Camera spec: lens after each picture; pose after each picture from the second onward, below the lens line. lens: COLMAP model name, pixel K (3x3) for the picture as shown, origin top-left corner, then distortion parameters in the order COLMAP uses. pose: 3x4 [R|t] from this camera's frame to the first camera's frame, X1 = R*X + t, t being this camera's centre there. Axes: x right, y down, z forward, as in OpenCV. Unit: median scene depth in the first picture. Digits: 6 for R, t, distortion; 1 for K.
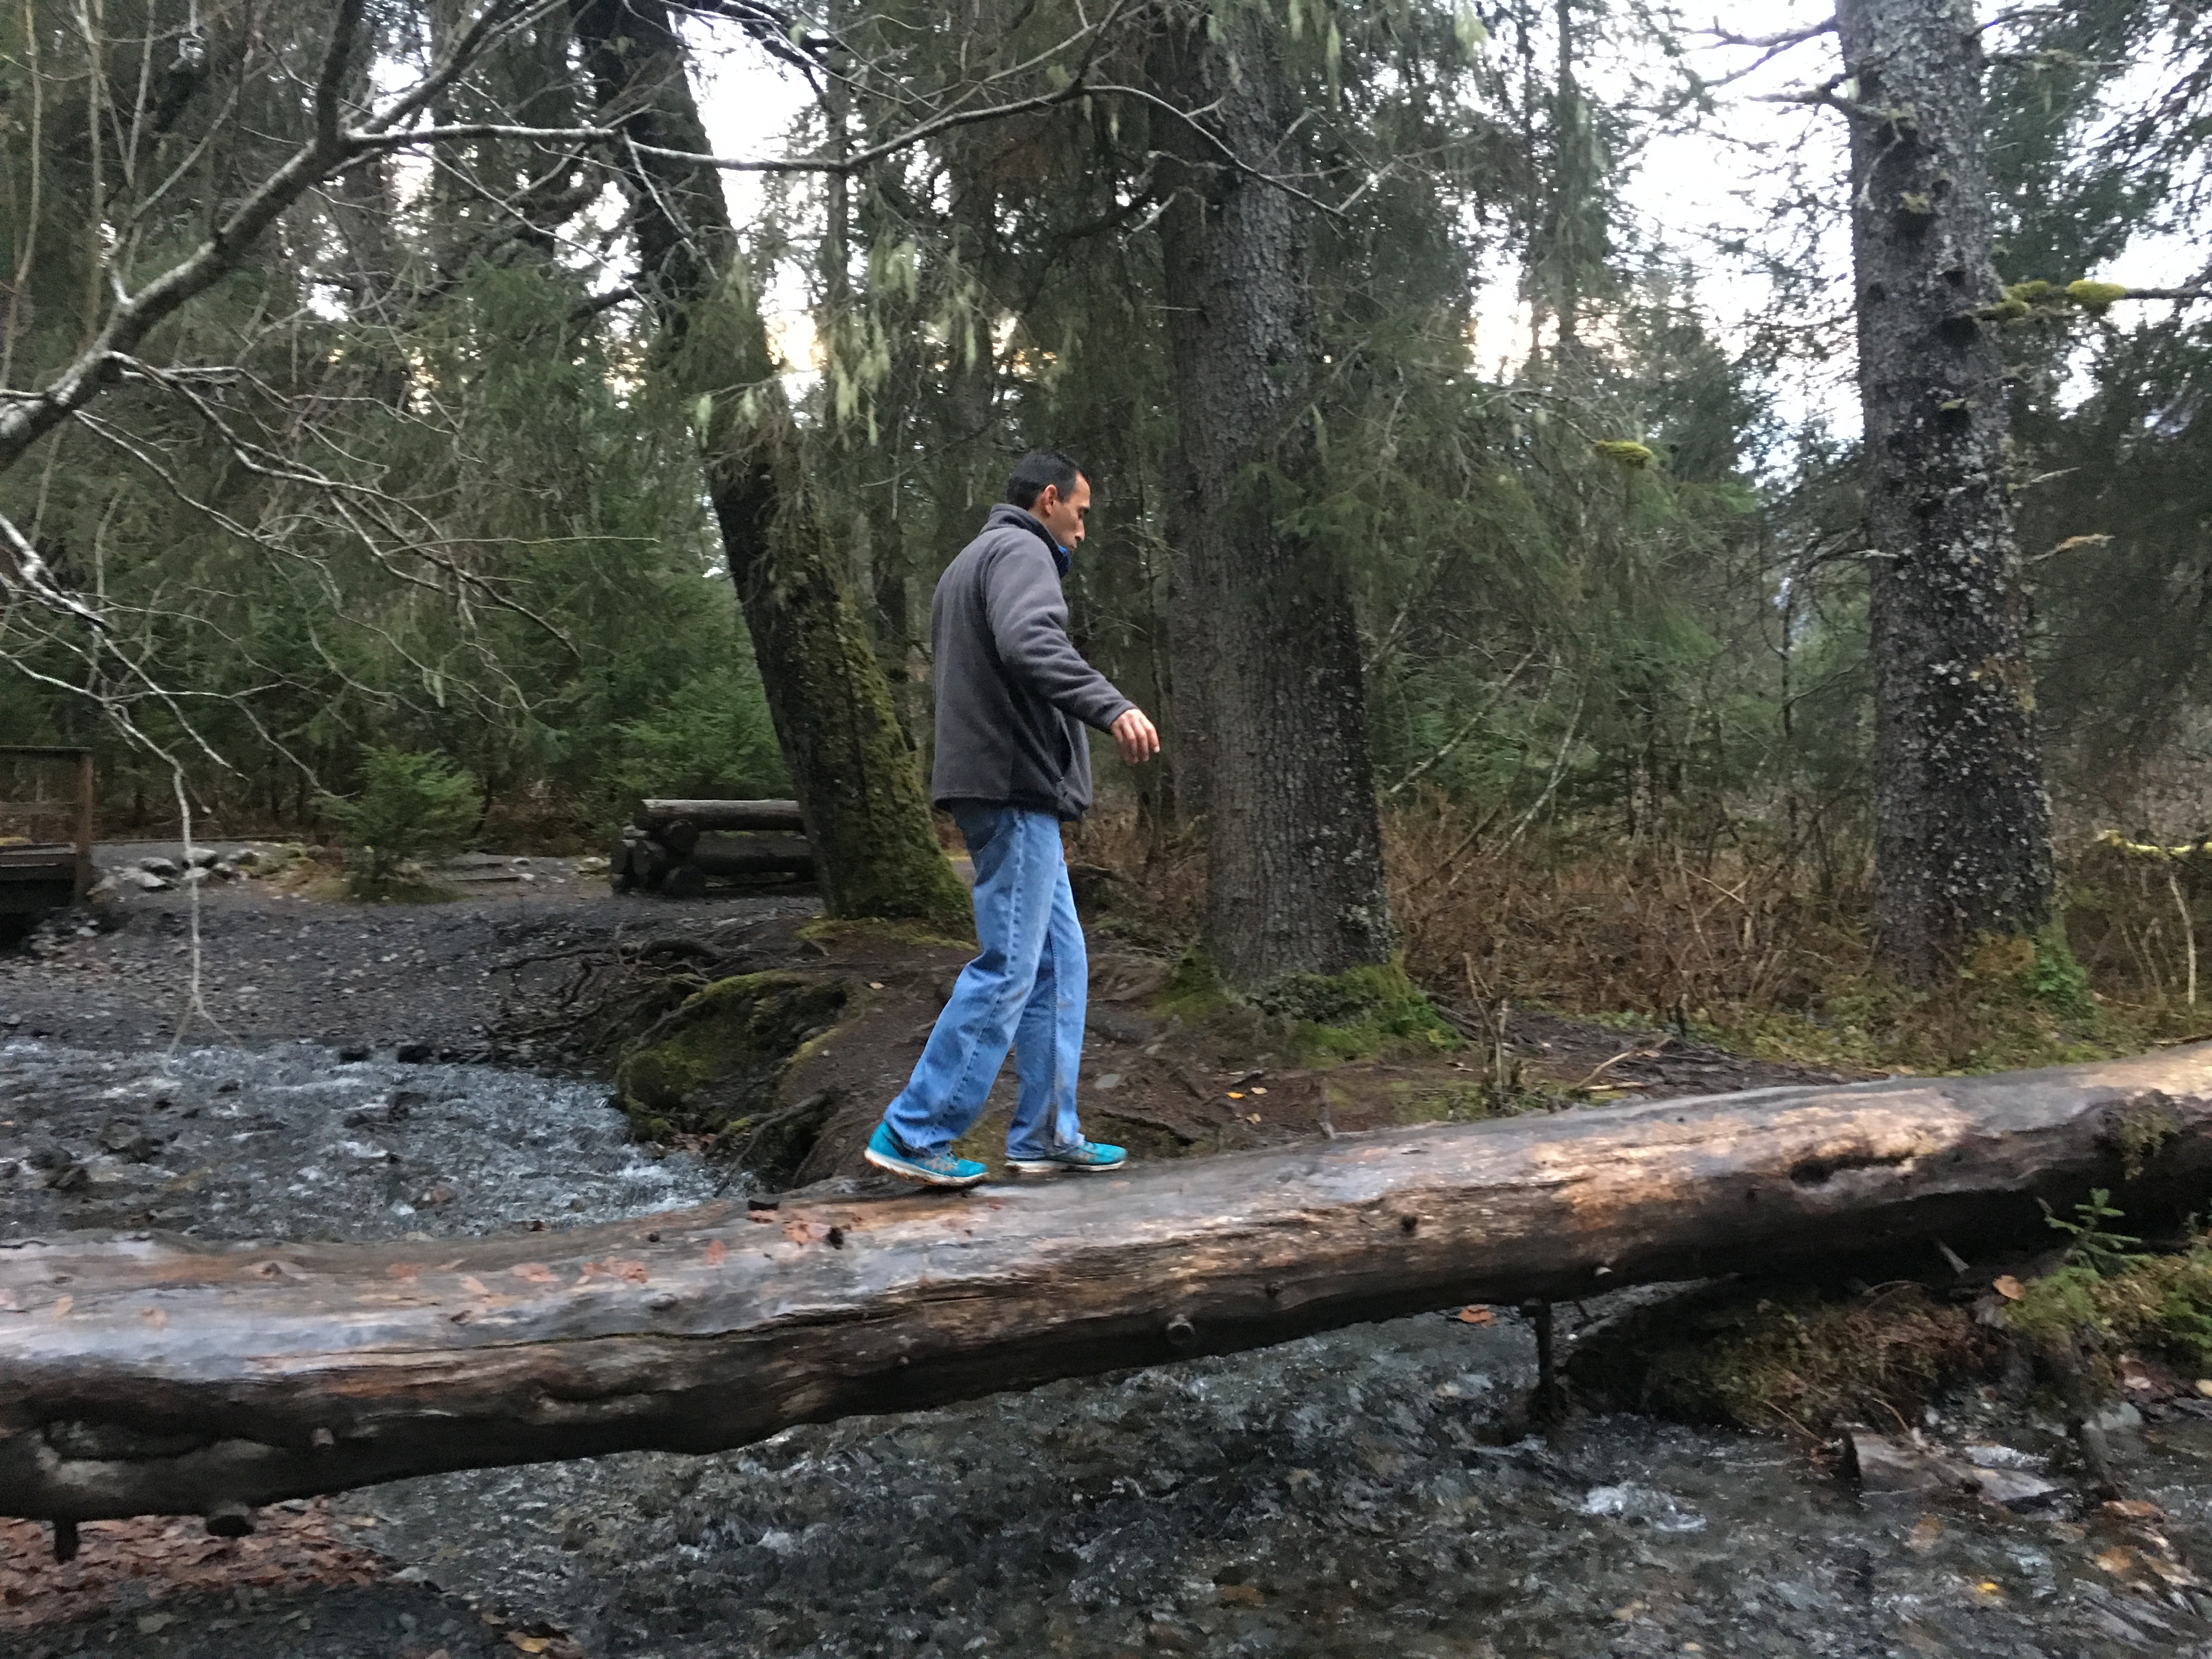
lens RADIAL K [[1867.8, 0, 1103.4], [0, 1867.8, 829.1], [0, 0, 1]] dist [0.088231, -0.109975]
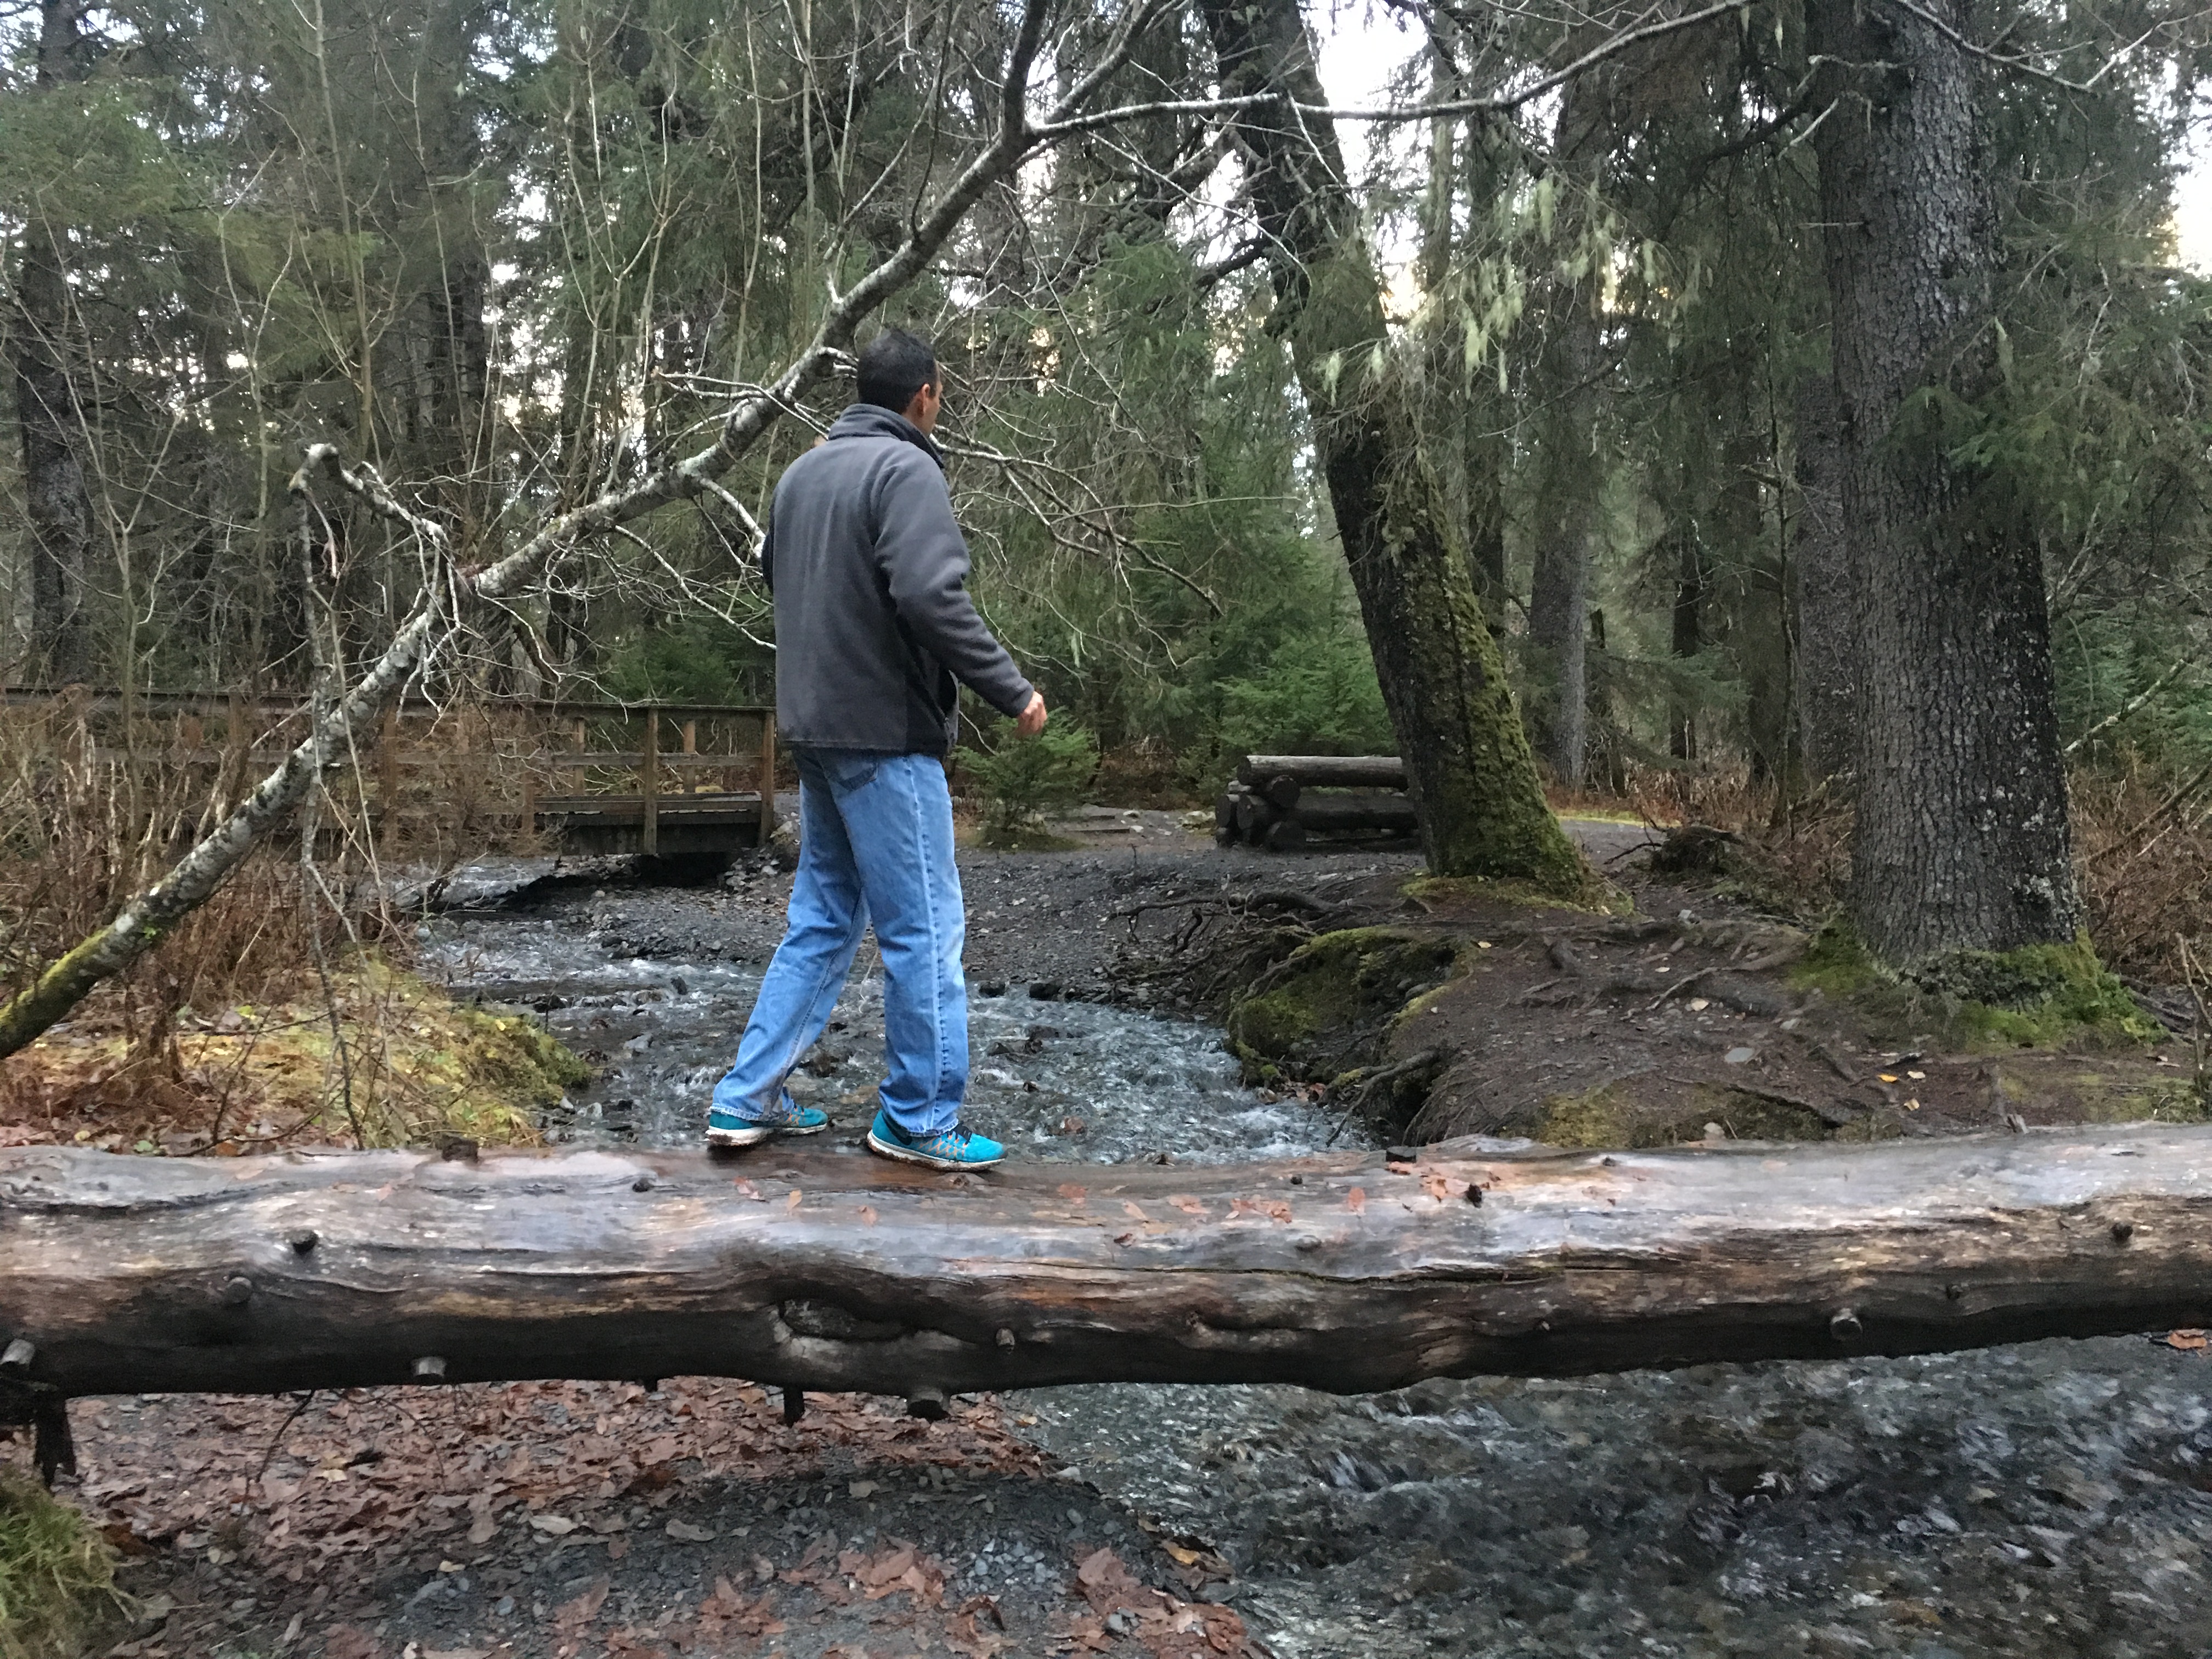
lens RADIAL K [[1867.8, 0, 1103.4], [0, 1867.8, 829.1], [0, 0, 1]] dist [0.088231, -0.109975]
pose [[0.952393, 0.017276, -0.304383, -0.014590], [-0.010366, 0.999651, 0.024303, 0.000786], [0.304697, -0.019991, 0.952240, -0.001564]]
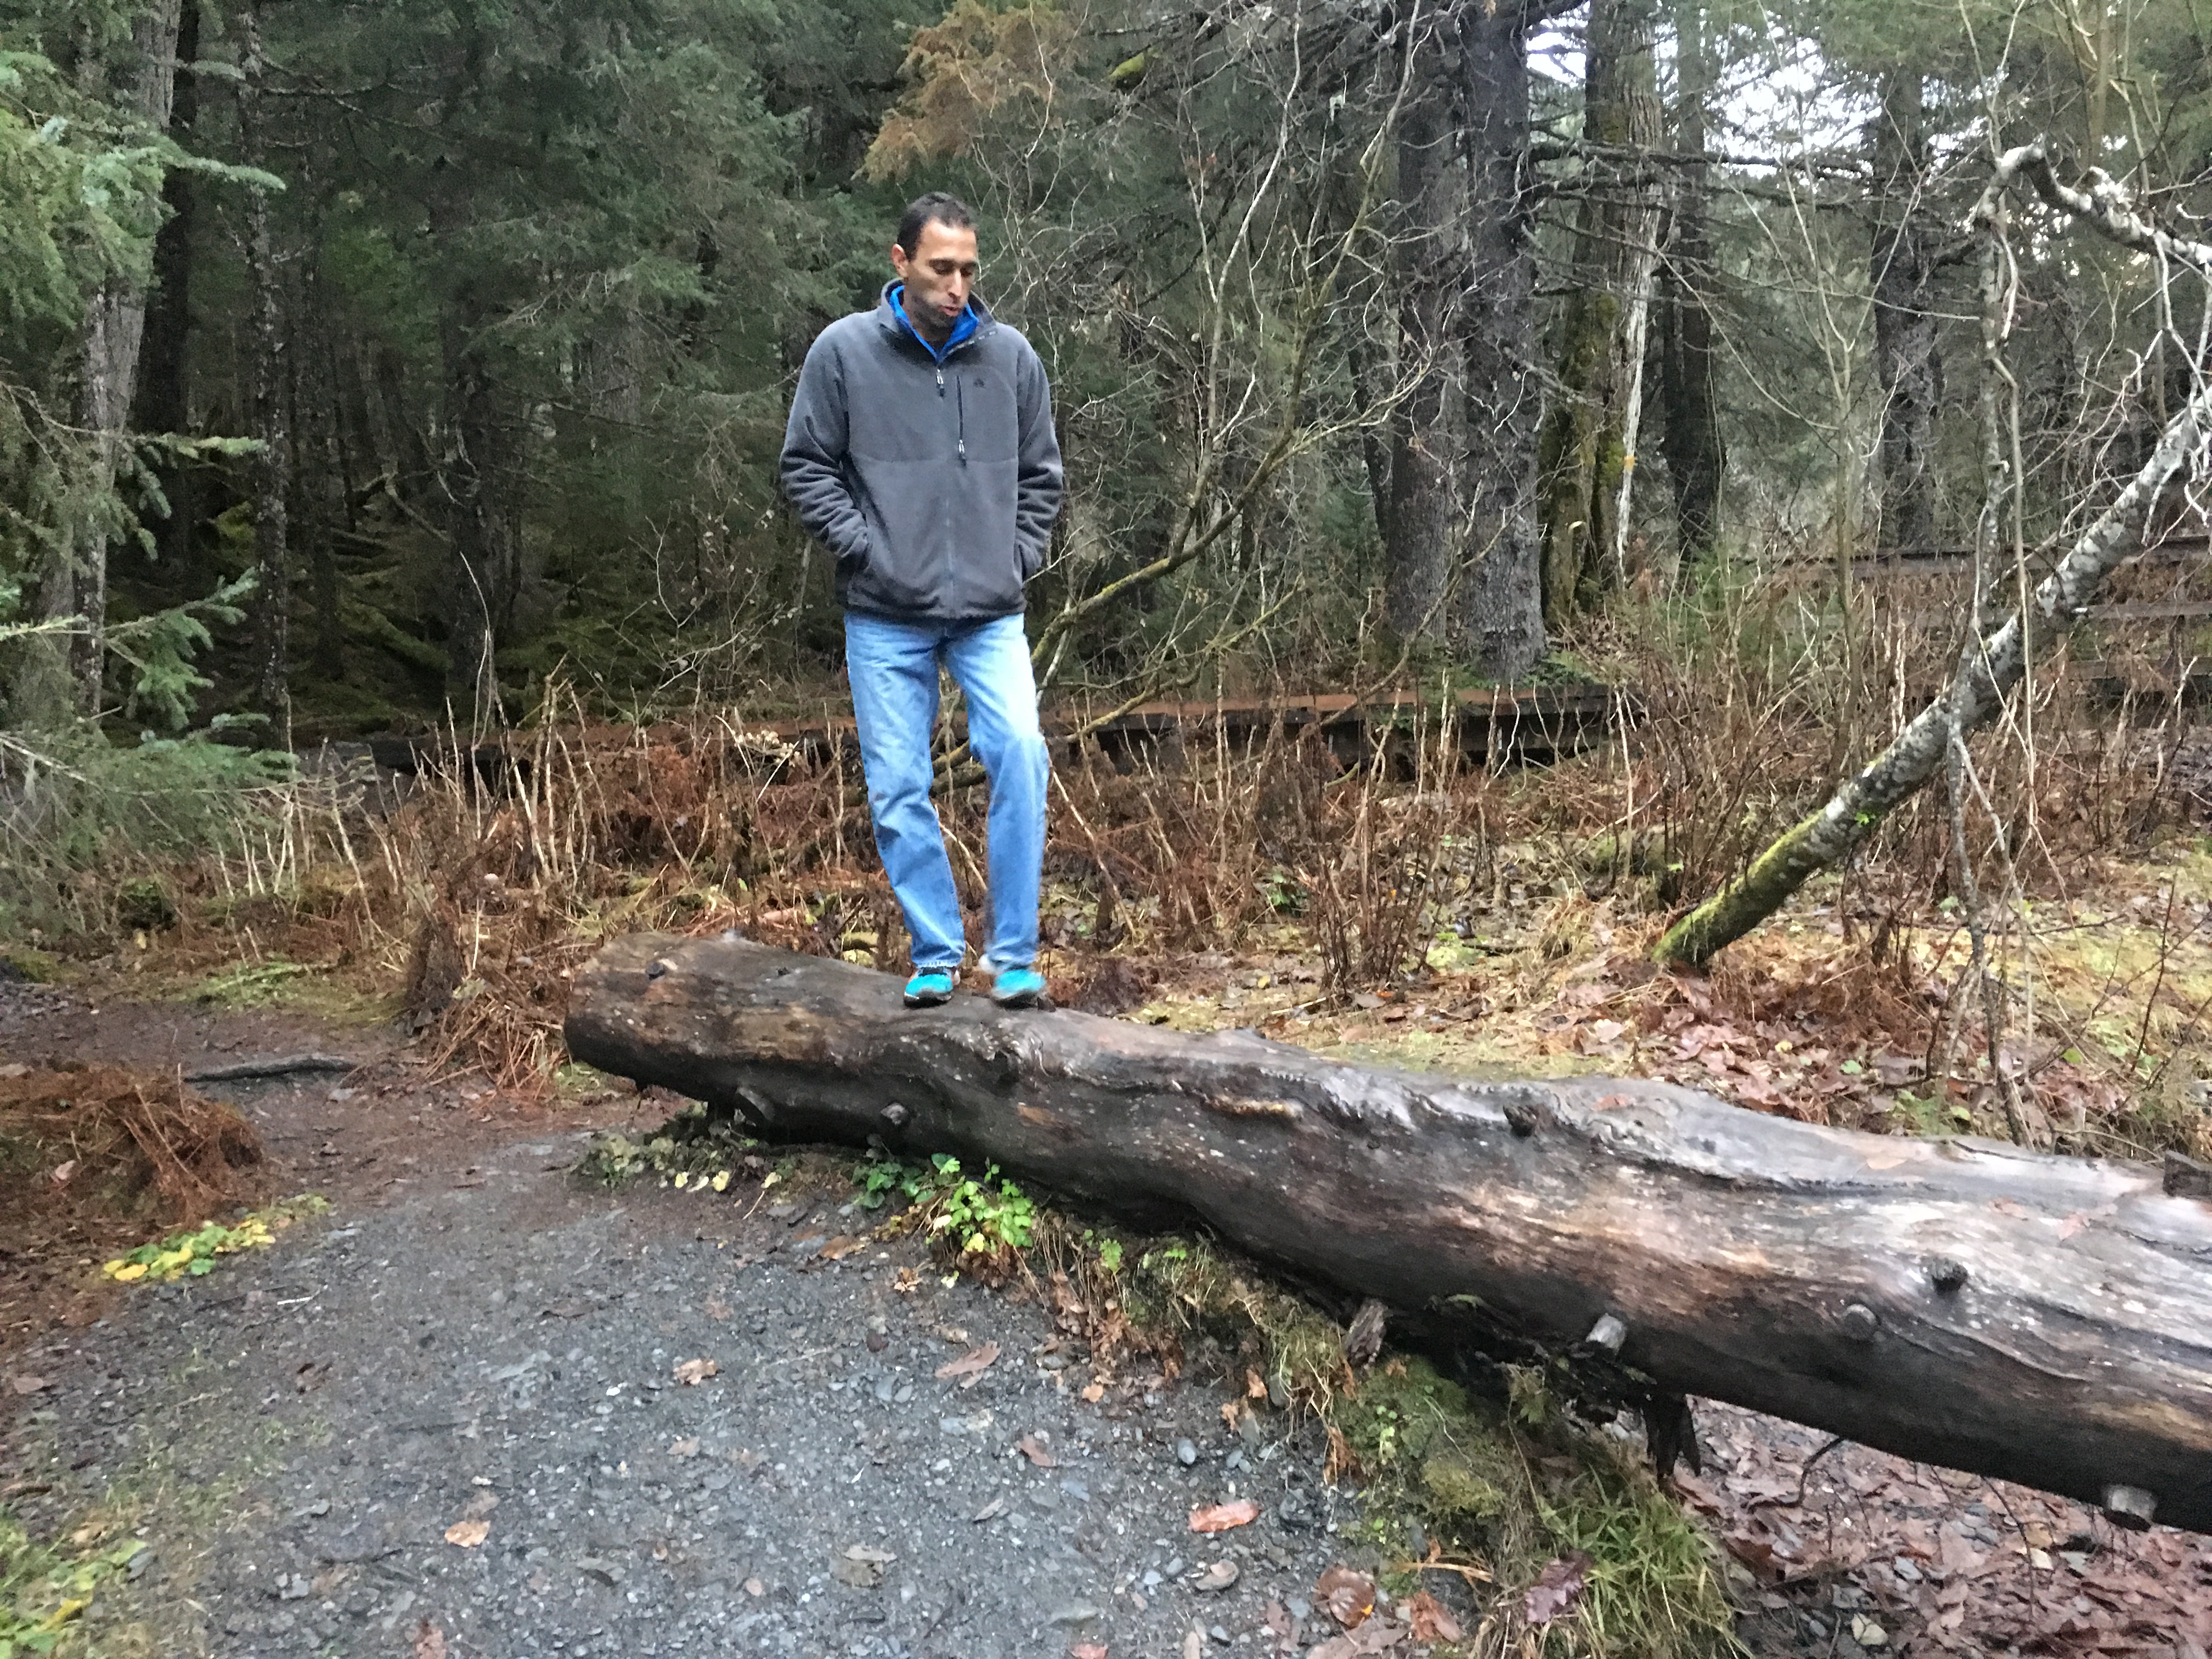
lens RADIAL K [[1867.8, 0, 1103.4], [0, 1867.8, 829.1], [0, 0, 1]] dist [0.088231, -0.109975]
pose [[0.339983, 0.070520, -0.937784, -0.079227], [0.030100, 0.995858, 0.085800, 0.003781], [0.939950, -0.057398, 0.336452, 0.122264]]
